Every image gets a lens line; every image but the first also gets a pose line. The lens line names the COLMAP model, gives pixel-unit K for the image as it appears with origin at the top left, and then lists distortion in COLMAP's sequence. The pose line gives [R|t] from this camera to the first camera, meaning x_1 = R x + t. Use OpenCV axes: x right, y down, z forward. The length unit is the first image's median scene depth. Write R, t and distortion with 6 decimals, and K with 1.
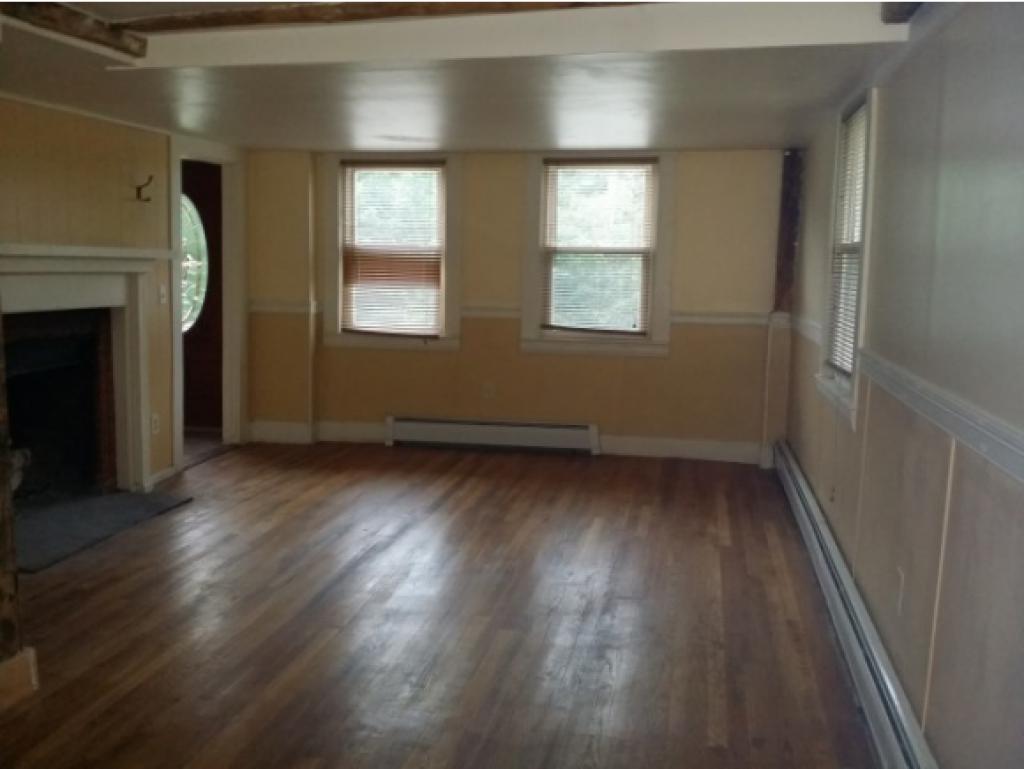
lens RADIAL K [[942.5, 0, 511.0], [0, 942.5, 383.2], [0, 0, 1]] dist [0.136309, -0.303933]
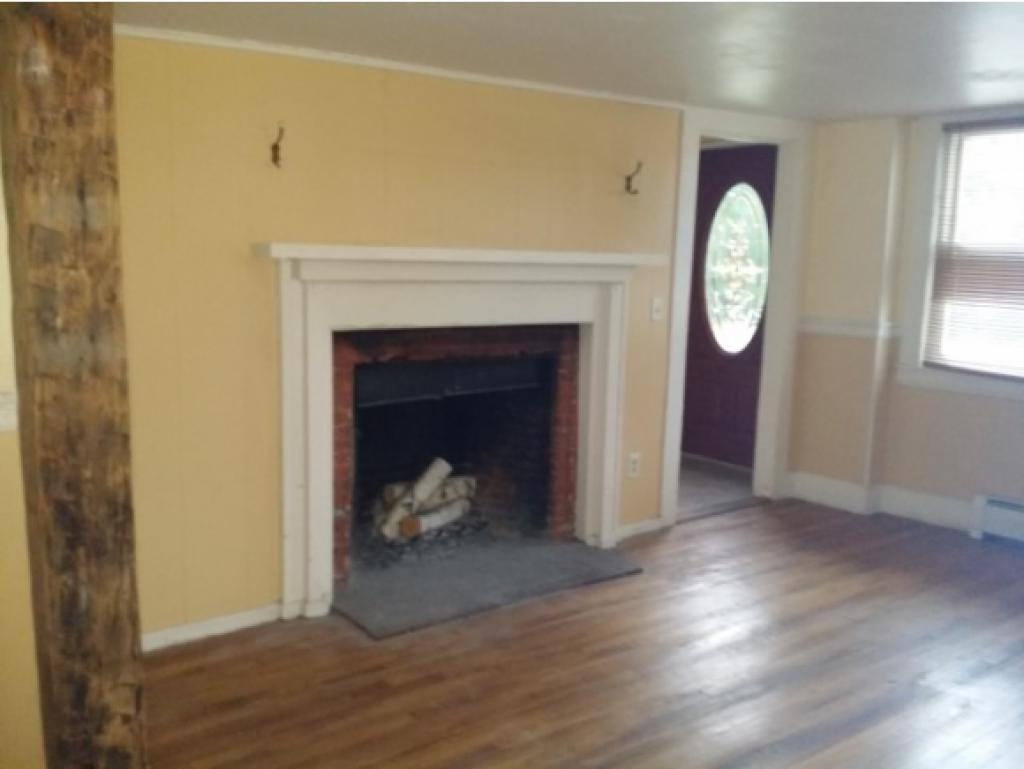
lens RADIAL K [[942.5, 0, 511.0], [0, 942.5, 383.2], [0, 0, 1]] dist [0.136309, -0.303933]
pose [[0.740802, 0.087870, -0.665952, 0.072907], [-0.090314, 0.995434, 0.030879, -0.036517], [0.665625, 0.037270, 0.745355, 0.267774]]
